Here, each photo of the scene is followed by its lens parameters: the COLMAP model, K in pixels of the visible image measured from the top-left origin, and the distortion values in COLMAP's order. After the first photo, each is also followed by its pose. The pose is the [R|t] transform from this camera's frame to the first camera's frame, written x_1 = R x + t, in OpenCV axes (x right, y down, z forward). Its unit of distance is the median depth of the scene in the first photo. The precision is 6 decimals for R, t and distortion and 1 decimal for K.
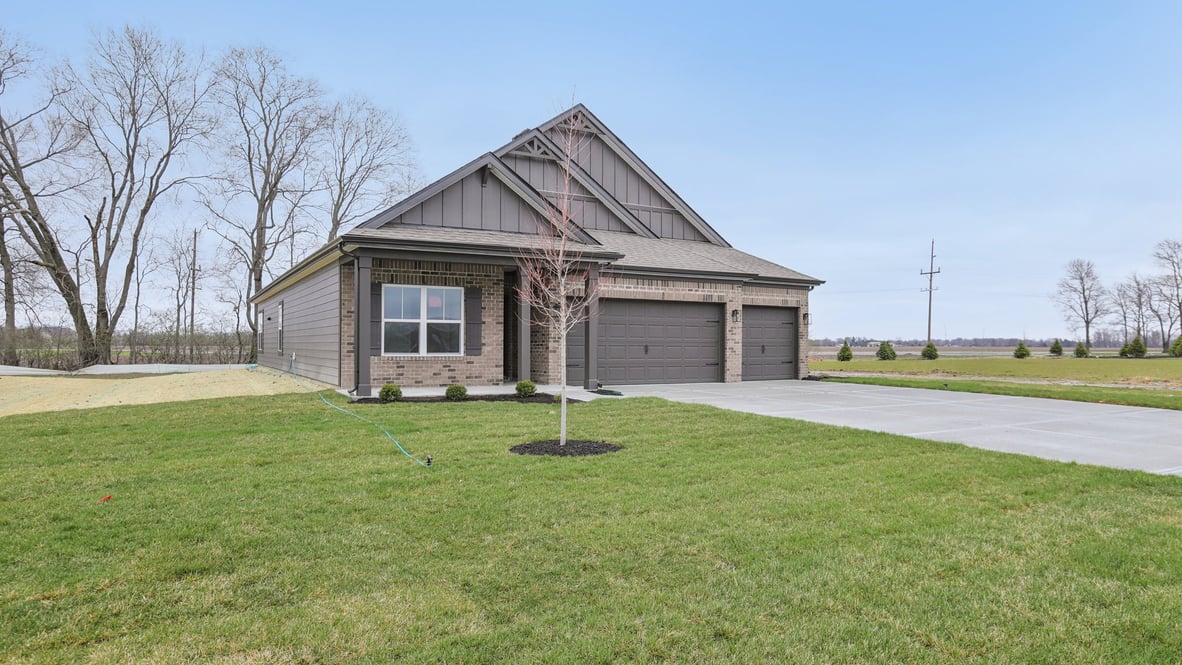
lens RADIAL K [[748.0, 0, 592.3], [0, 748.0, 346.4], [0, 0, 1]] dist [-0.005944, -0.000902]
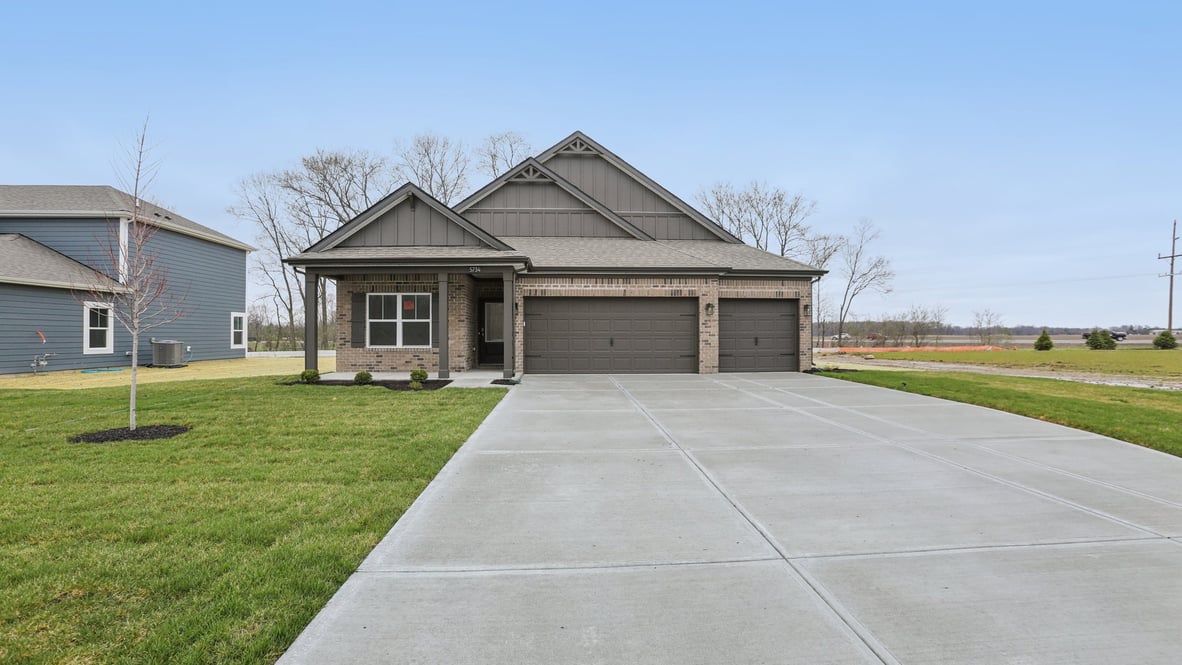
lens RADIAL K [[543.3, 0, 582.7], [0, 543.3, 341.0], [0, 0, 1]] dist [-0.078563, 0.040038]
pose [[0.885422, -0.000281, -0.464789, 0.384713], [0.004672, 0.999955, 0.008295, -0.004119], [0.464765, -0.009516, 0.885383, 0.259529]]
